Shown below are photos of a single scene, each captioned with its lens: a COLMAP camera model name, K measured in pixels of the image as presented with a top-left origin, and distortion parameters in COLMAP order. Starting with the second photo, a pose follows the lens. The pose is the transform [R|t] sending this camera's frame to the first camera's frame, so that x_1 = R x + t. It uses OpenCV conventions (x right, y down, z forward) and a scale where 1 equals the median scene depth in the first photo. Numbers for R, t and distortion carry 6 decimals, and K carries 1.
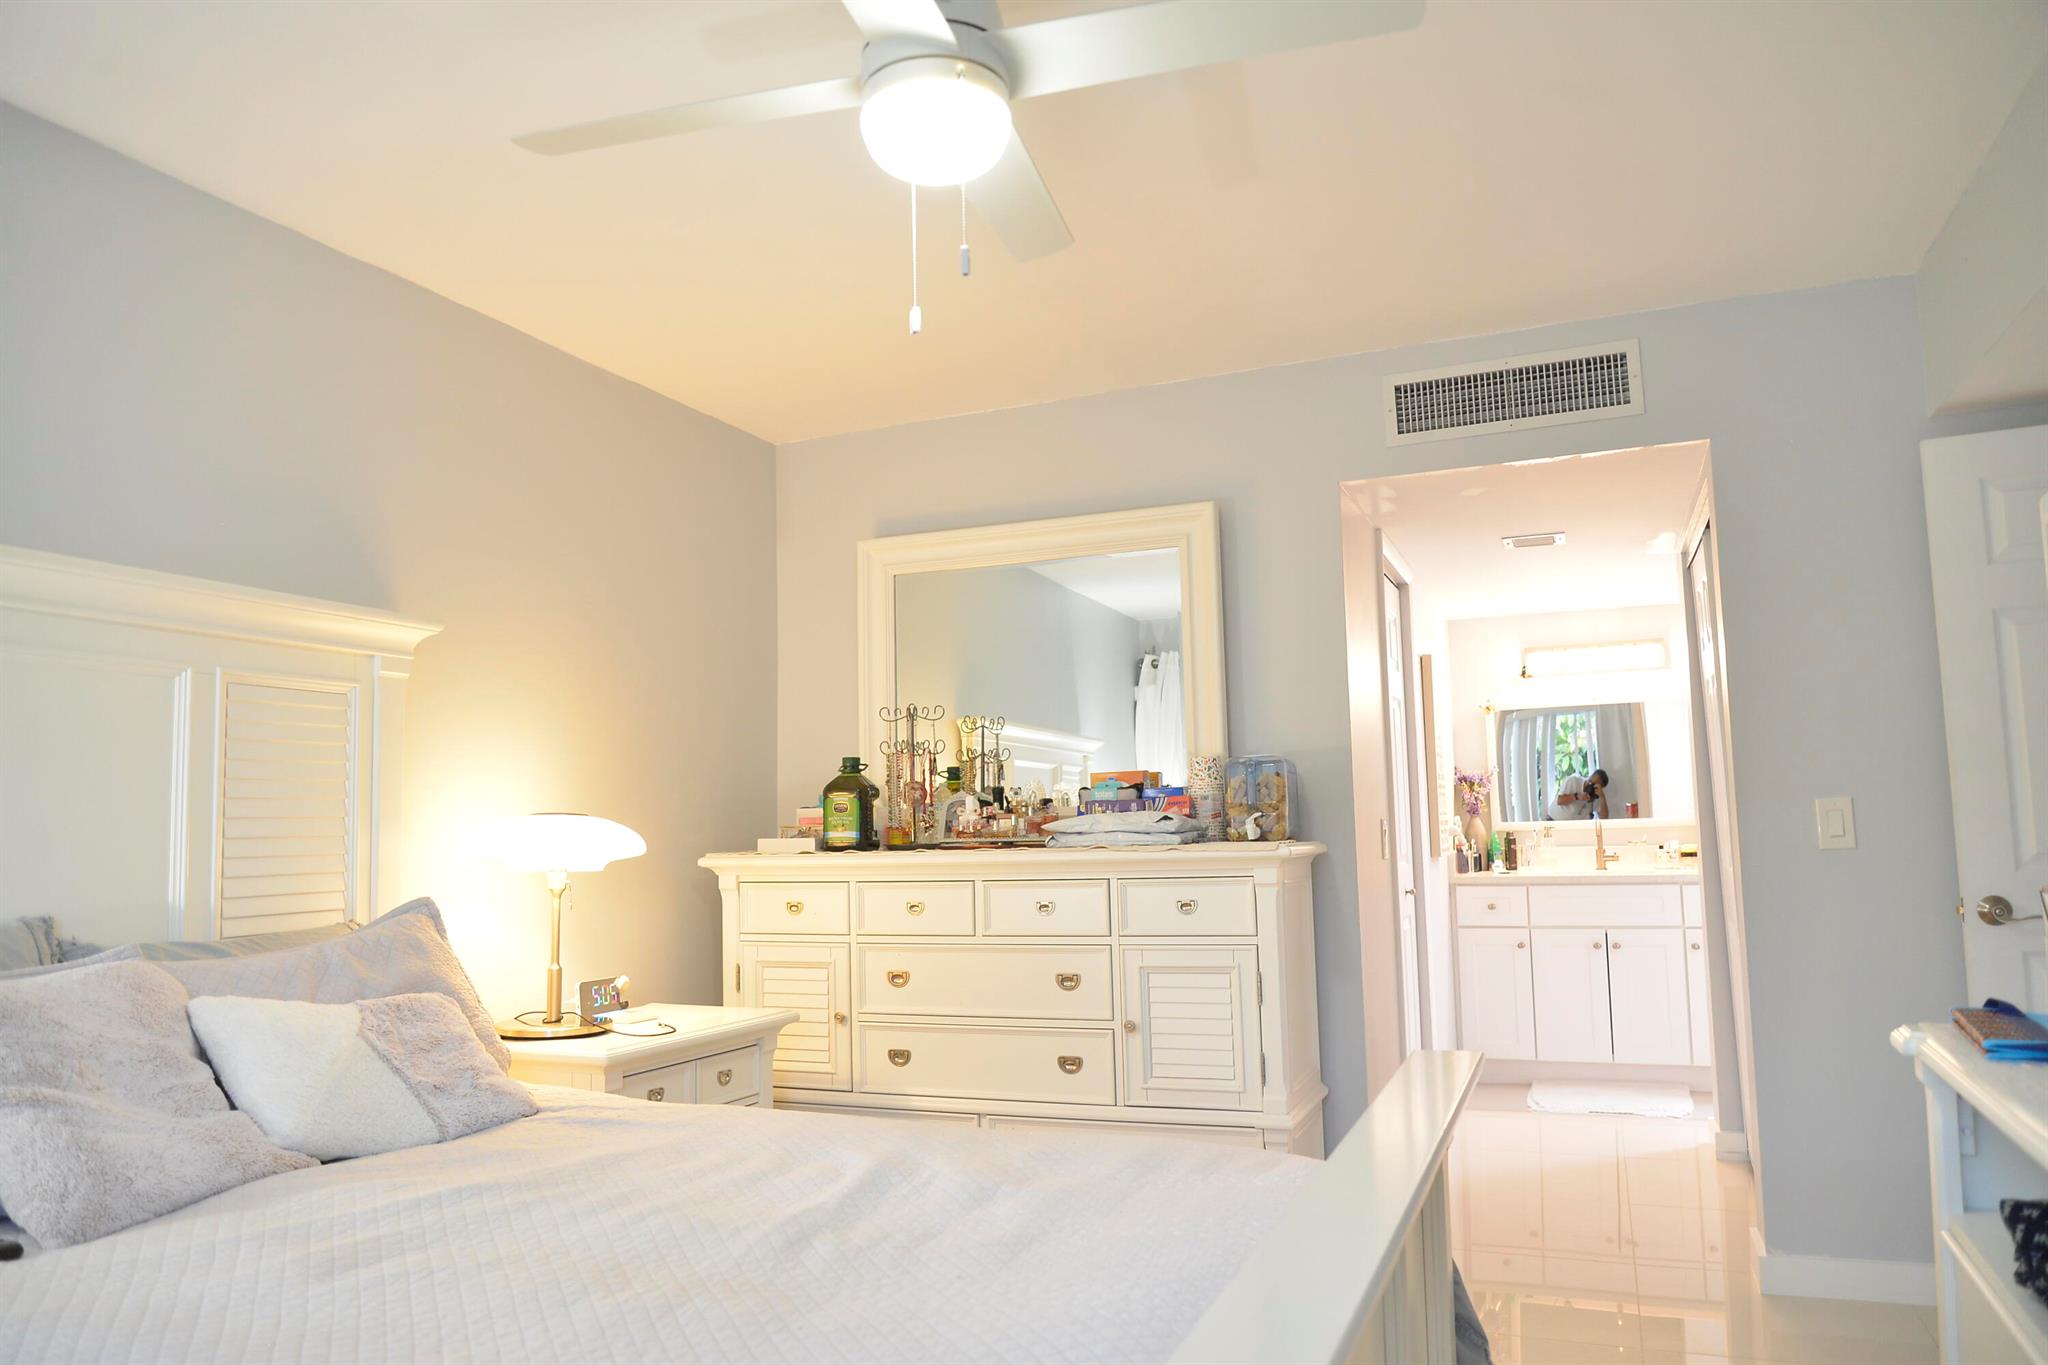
lens RADIAL K [[1416.1, 0, 1026.0], [0, 1416.1, 691.6], [0, 0, 1]] dist [-0.001463, -0.005103]
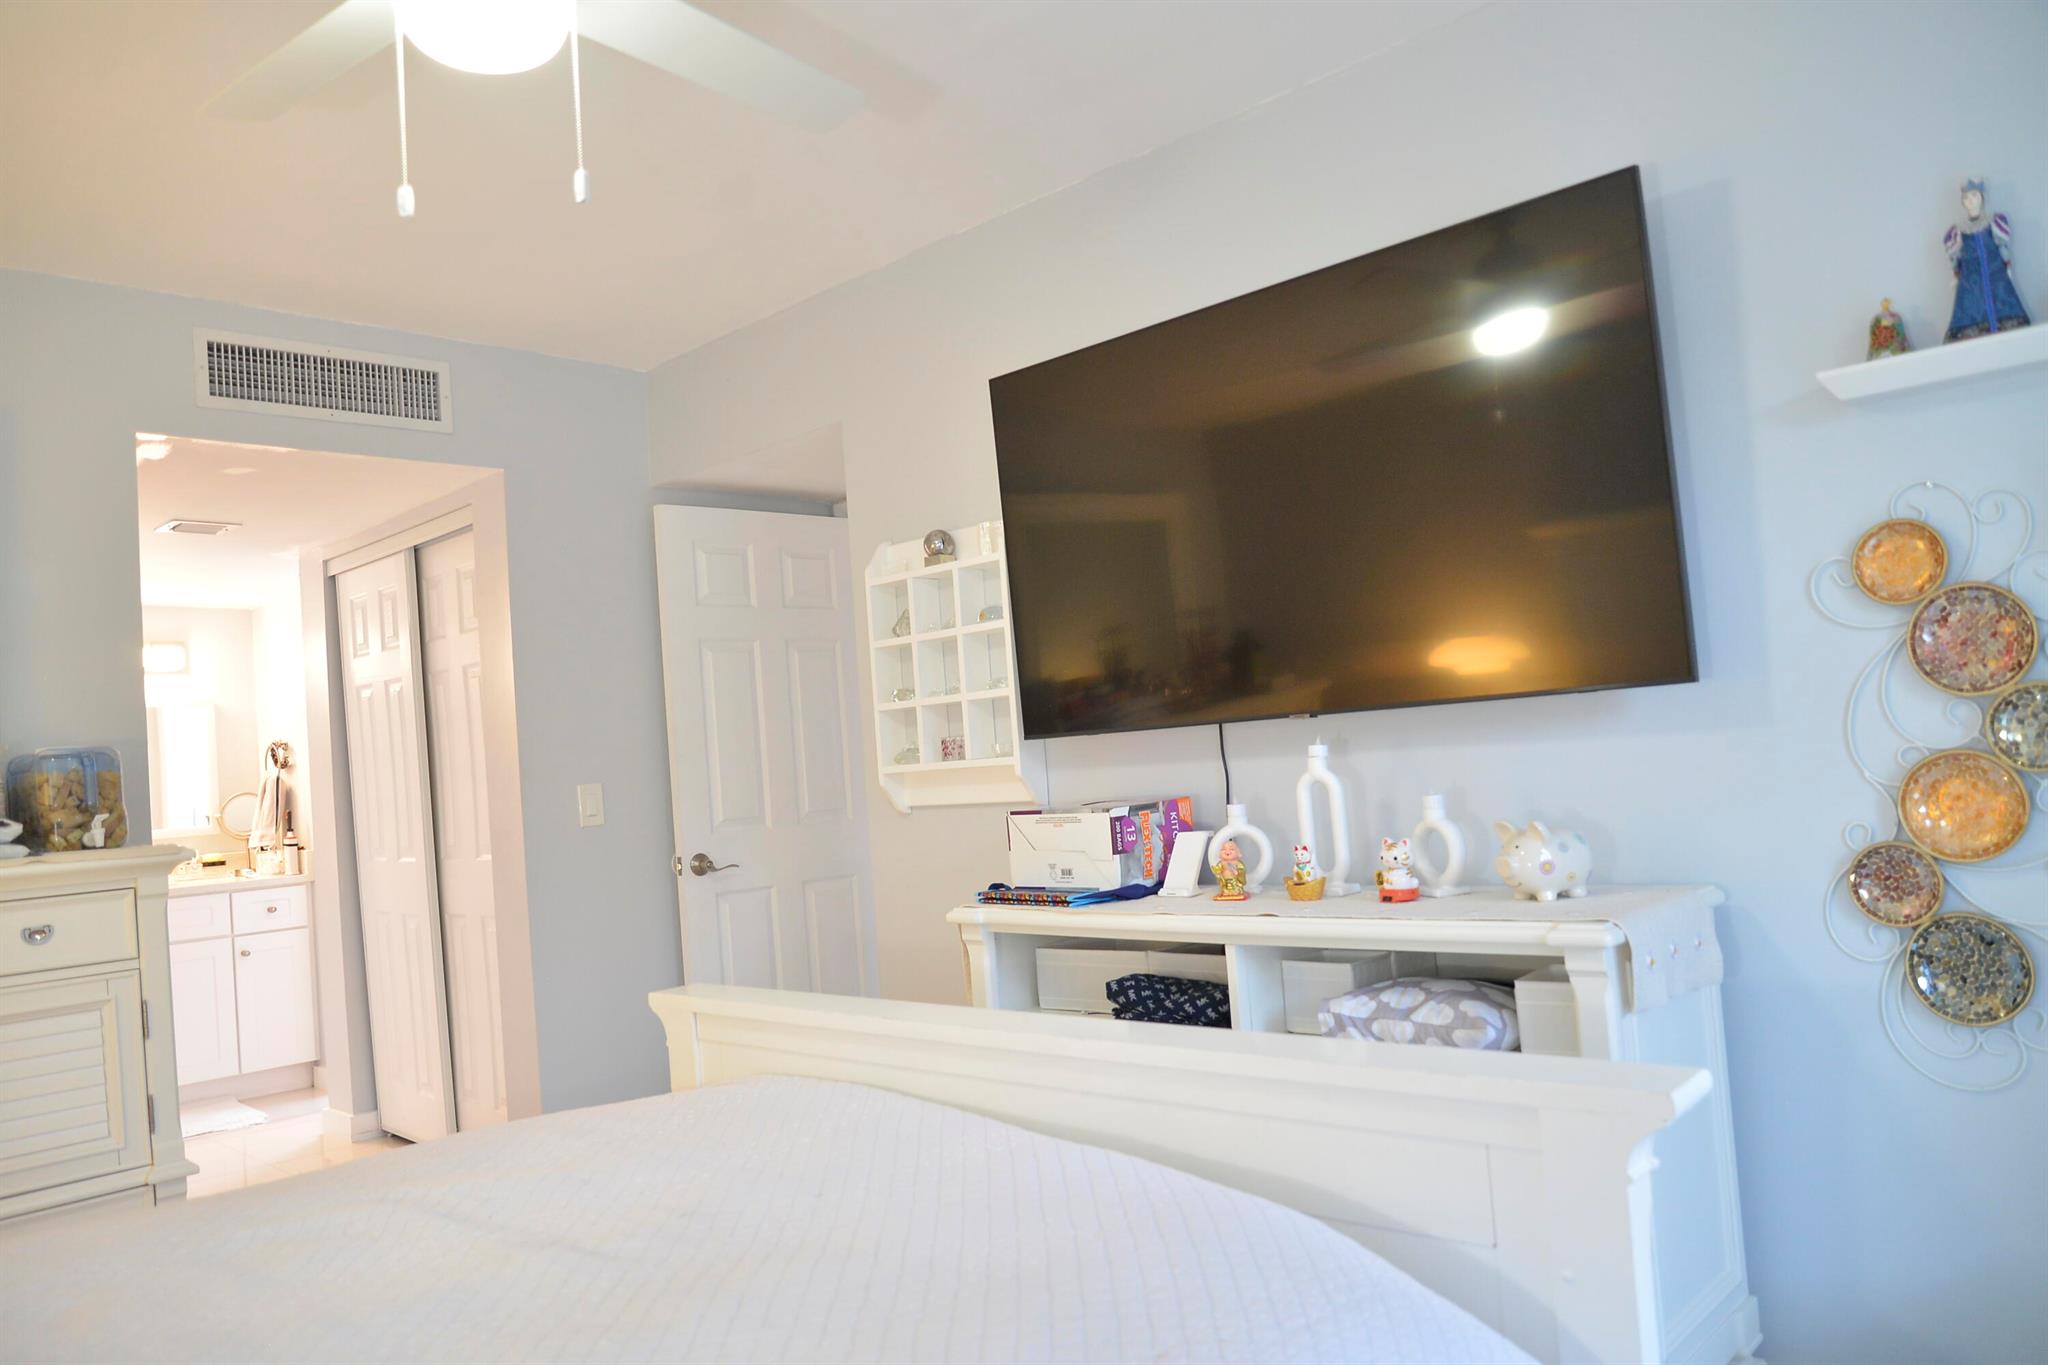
lens RADIAL K [[1416.1, 0, 1026.0], [0, 1416.1, 691.6], [0, 0, 1]] dist [-0.001463, -0.005103]
pose [[0.390120, 0.043659, 0.919728, -0.402665], [-0.027209, 0.998986, -0.035881, 0.029196], [-0.920362, -0.011027, 0.390912, 0.183560]]
